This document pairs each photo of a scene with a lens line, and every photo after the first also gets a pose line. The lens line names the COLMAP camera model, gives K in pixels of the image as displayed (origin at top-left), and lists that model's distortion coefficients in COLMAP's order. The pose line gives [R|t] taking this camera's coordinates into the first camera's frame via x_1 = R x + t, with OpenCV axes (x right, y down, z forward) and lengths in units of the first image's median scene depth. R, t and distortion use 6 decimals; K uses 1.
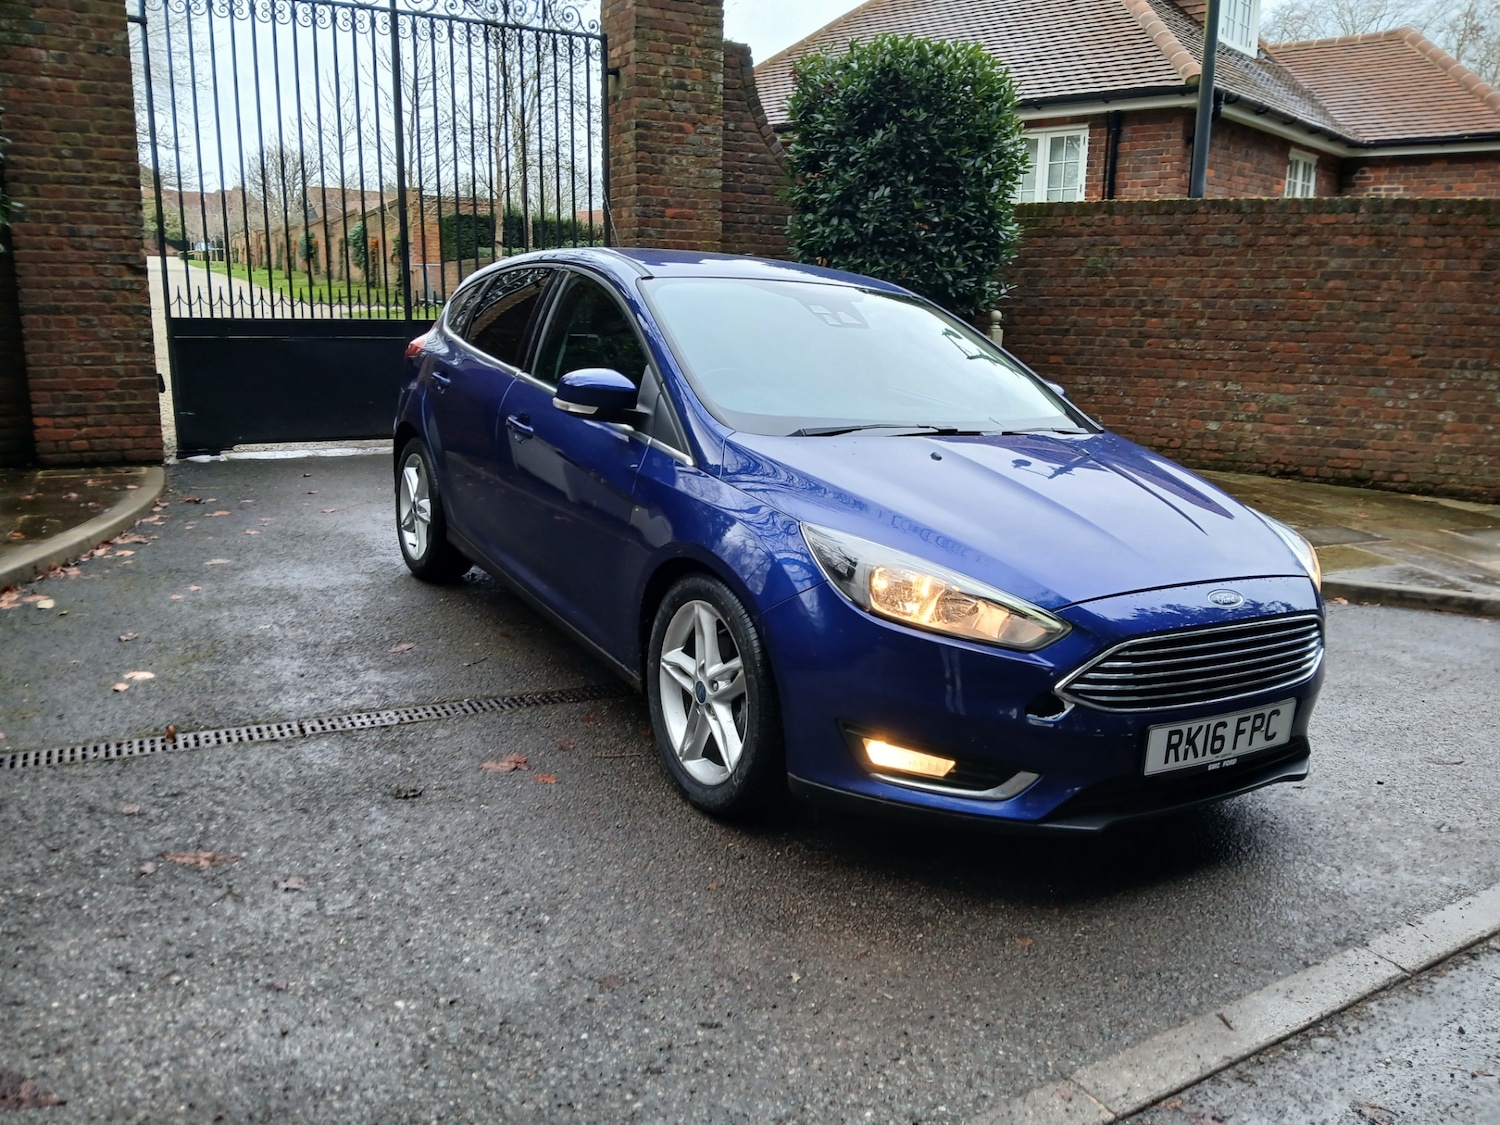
lens RADIAL K [[1163.9, 0, 766.7], [0, 1163.9, 561.1], [0, 0, 1]] dist [0.058989, -0.139538]
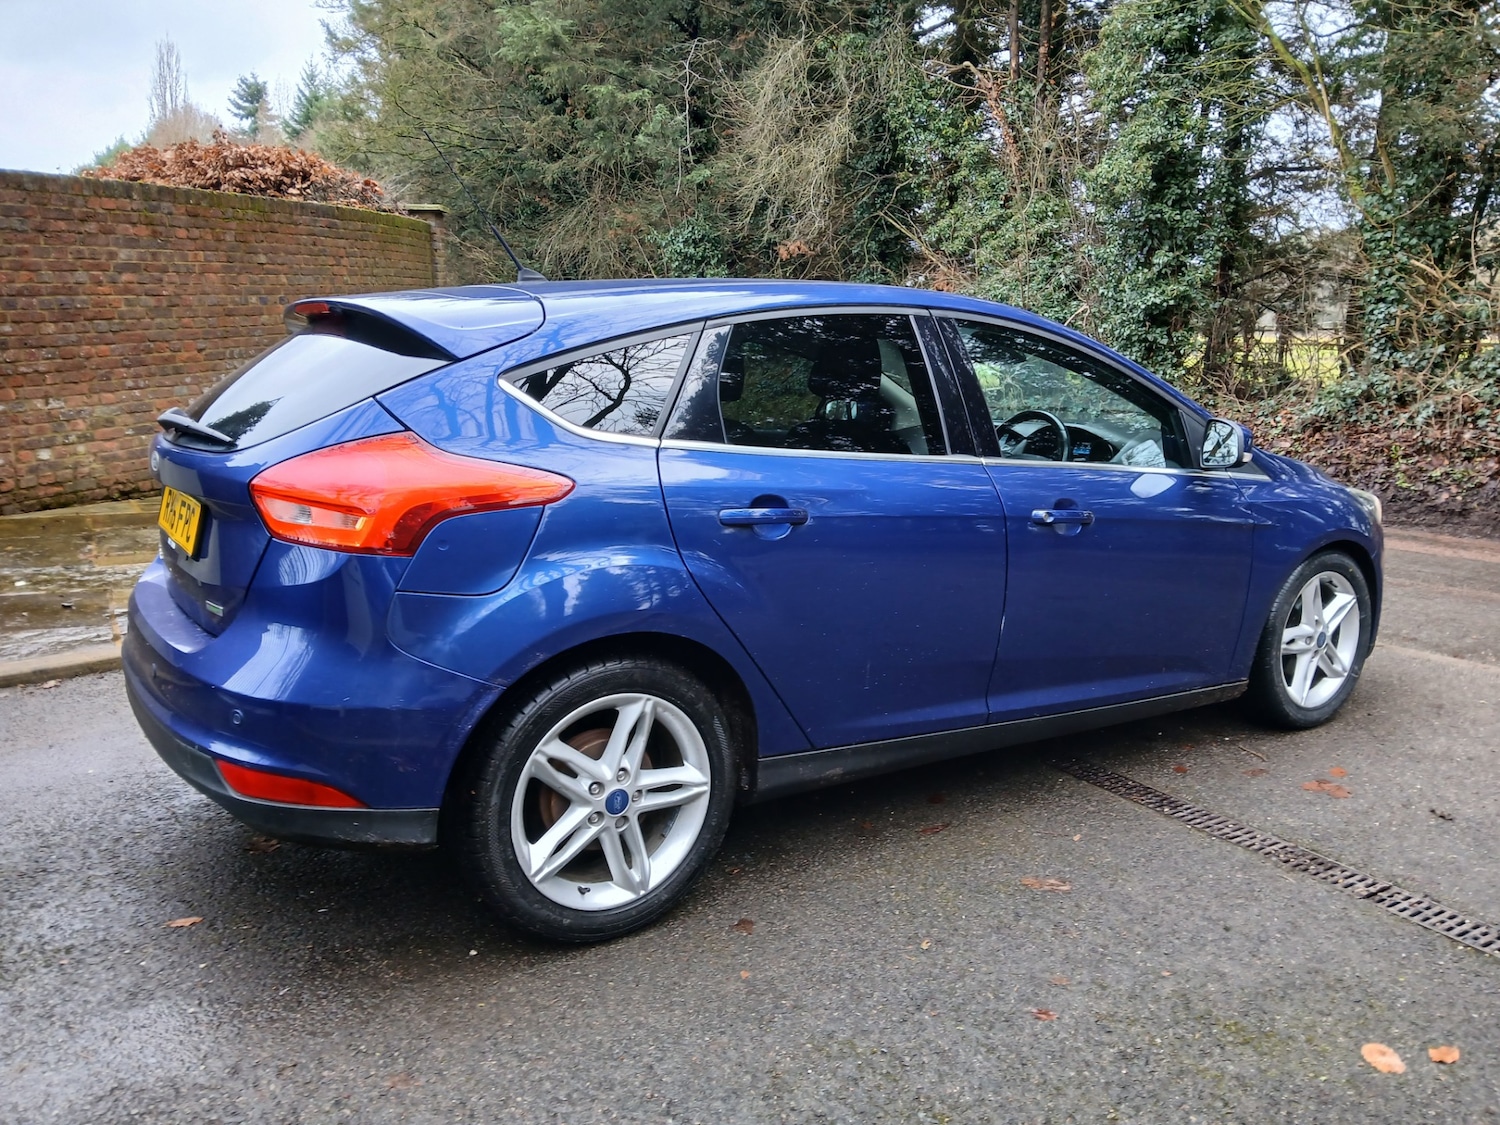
lens RADIAL K [[1169.3, 0, 762.4], [0, 1169.3, 552.5], [0, 0, 1]] dist [0.064824, -0.128460]
pose [[-0.045630, -0.234776, 0.970978, -0.475527], [0.204102, 0.949295, 0.239125, -0.157147], [-0.977886, 0.209090, 0.004602, 0.578899]]
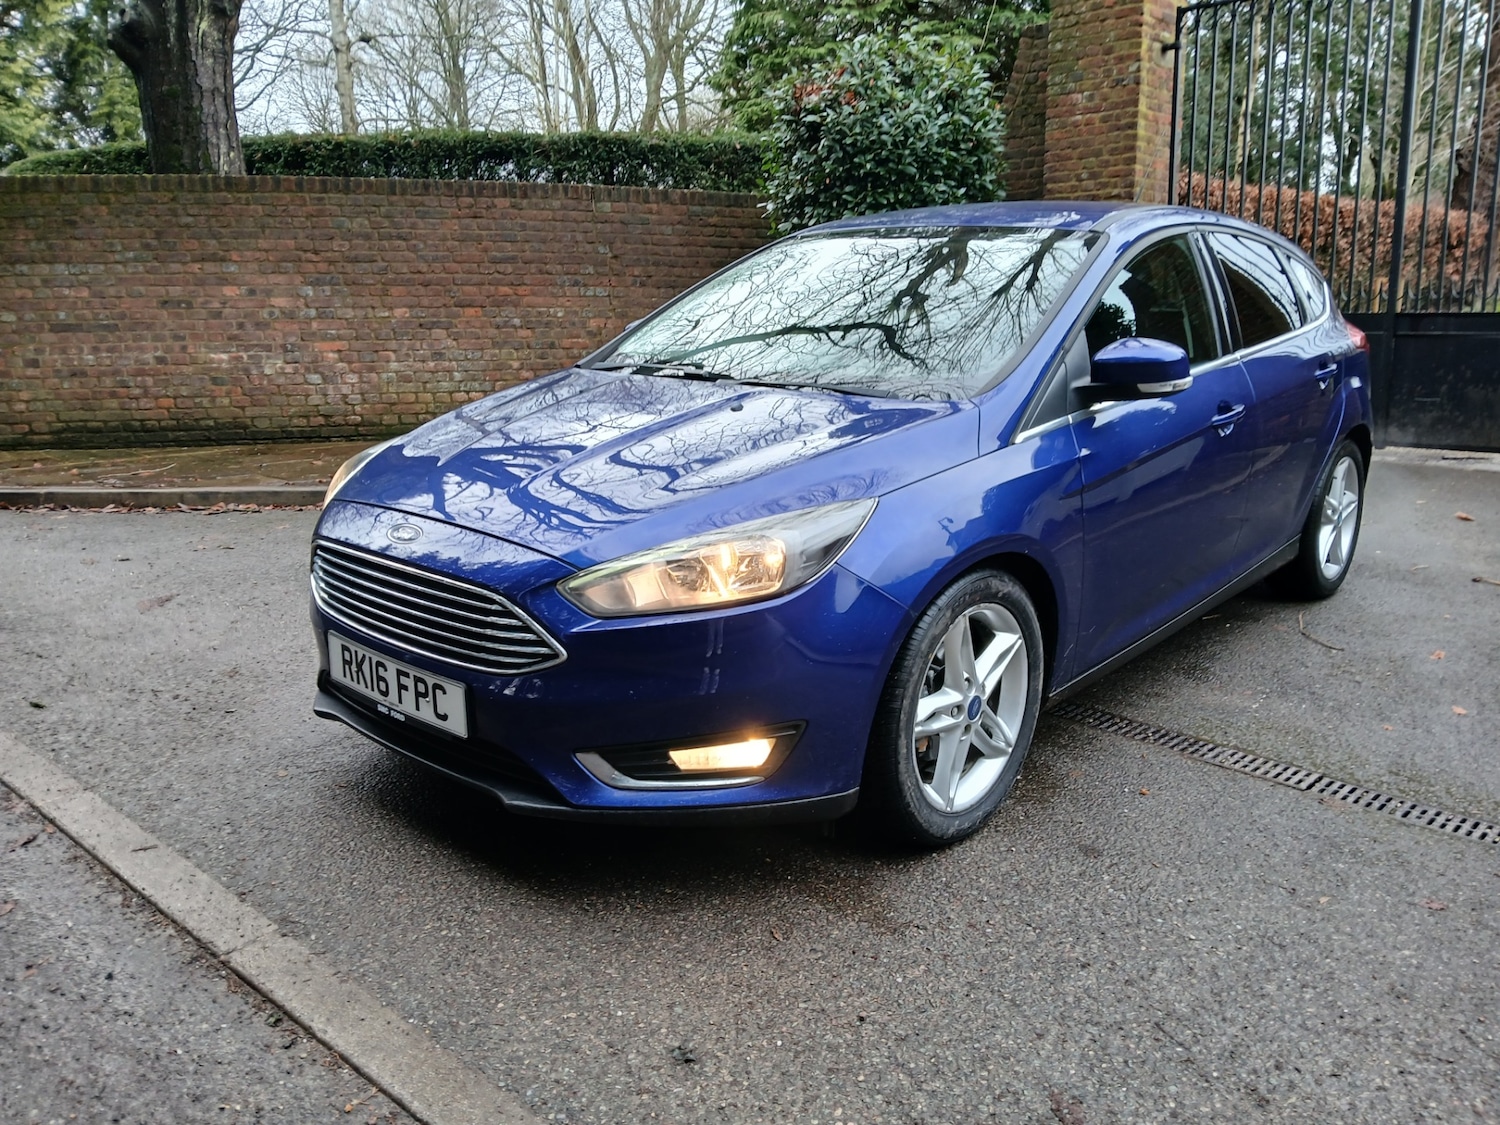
lens RADIAL K [[1172.3, 0, 777.0], [0, 1172.3, 558.0], [0, 0, 1]] dist [0.040954, -0.076829]
pose [[0.282792, 0.169339, -0.944115, 0.434242], [-0.198428, 0.973329, 0.115143, -0.036521], [0.938432, 0.154777, 0.308851, 0.320007]]
